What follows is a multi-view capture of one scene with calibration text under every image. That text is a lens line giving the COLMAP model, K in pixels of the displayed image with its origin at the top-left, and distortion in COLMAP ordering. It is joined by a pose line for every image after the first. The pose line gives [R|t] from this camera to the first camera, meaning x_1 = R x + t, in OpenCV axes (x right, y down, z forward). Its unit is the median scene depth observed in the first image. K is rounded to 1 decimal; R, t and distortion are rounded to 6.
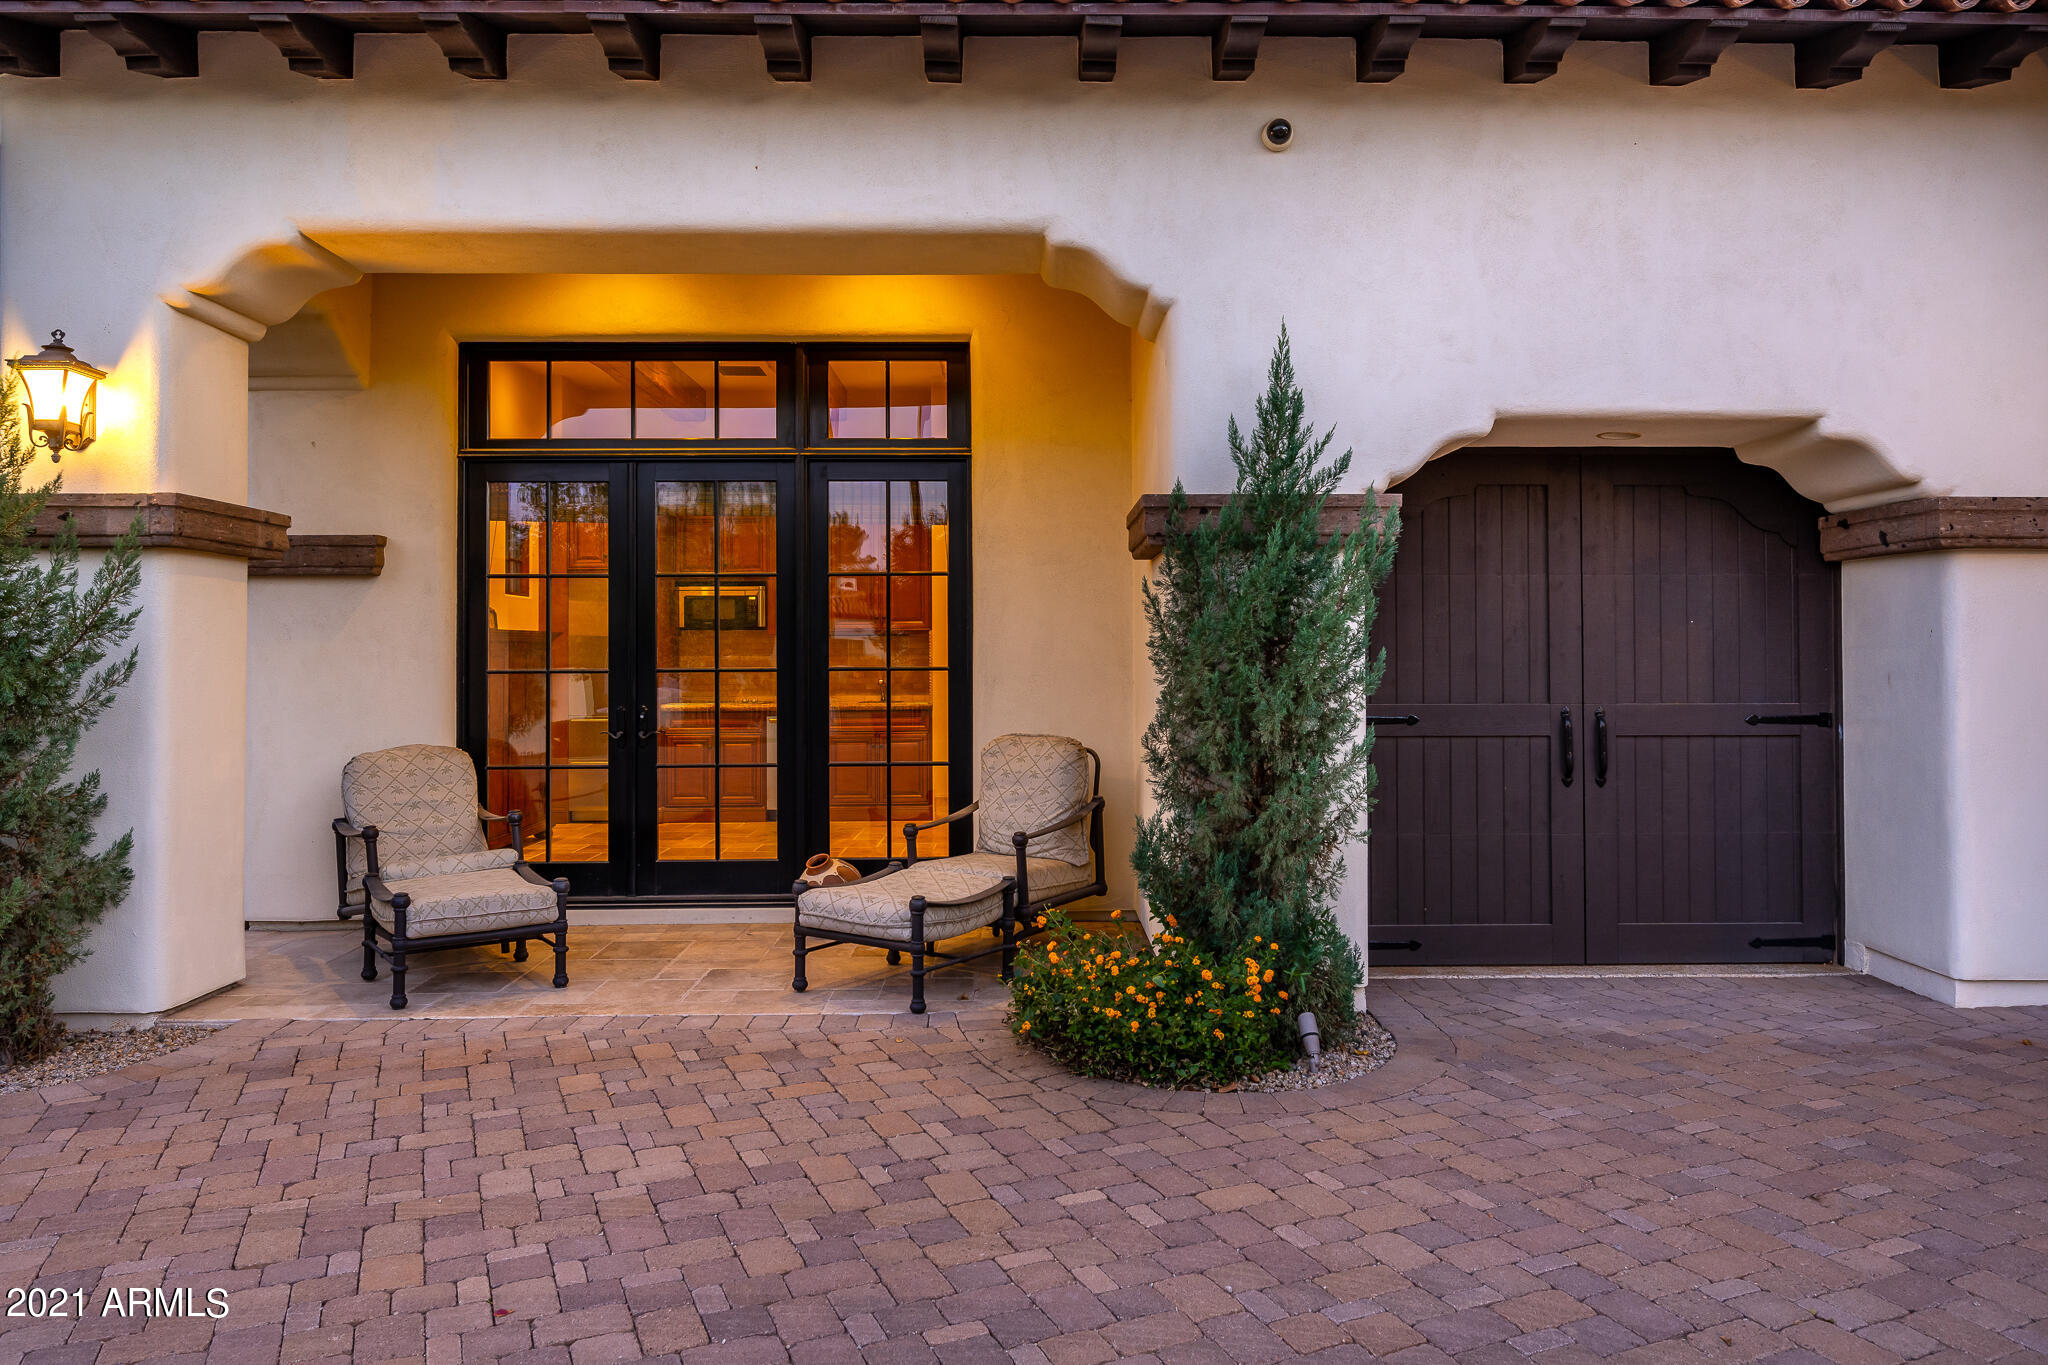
lens RADIAL K [[1307.9, 0, 1019.6], [0, 1307.9, 677.5], [0, 0, 1]] dist [0.000027, -0.005017]
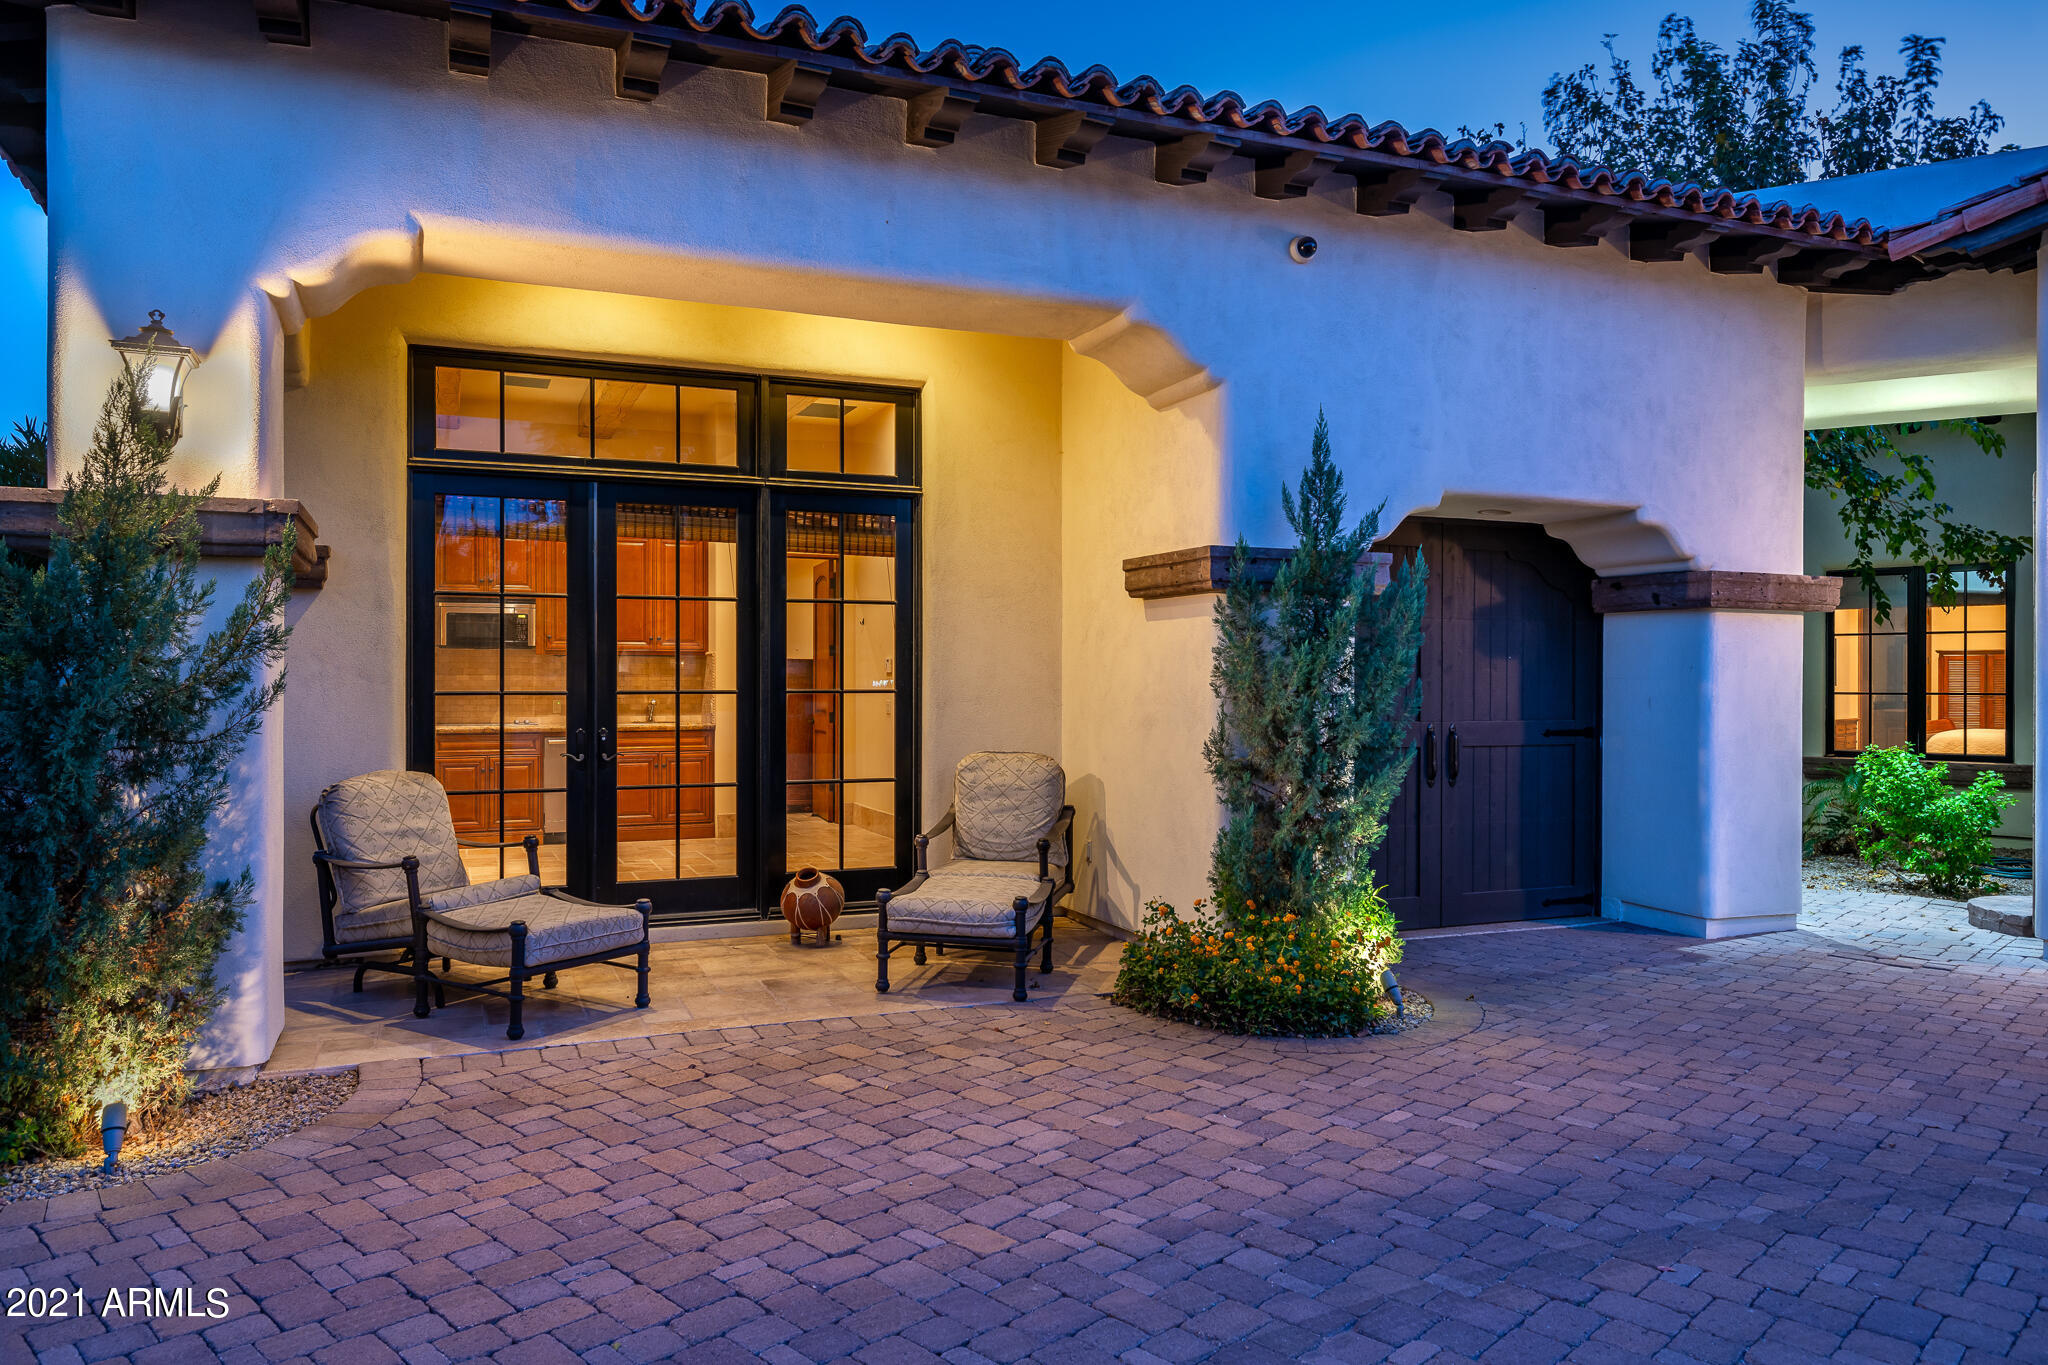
lens RADIAL K [[1259.2, 0, 991.2], [0, 1259.2, 723.0], [0, 0, 1]] dist [-0.005467, -0.001309]
pose [[0.943189, -0.004964, 0.332219, -0.455662], [-0.001916, 0.999790, 0.020379, -0.002933], [-0.332251, -0.019858, 0.942982, -0.002569]]
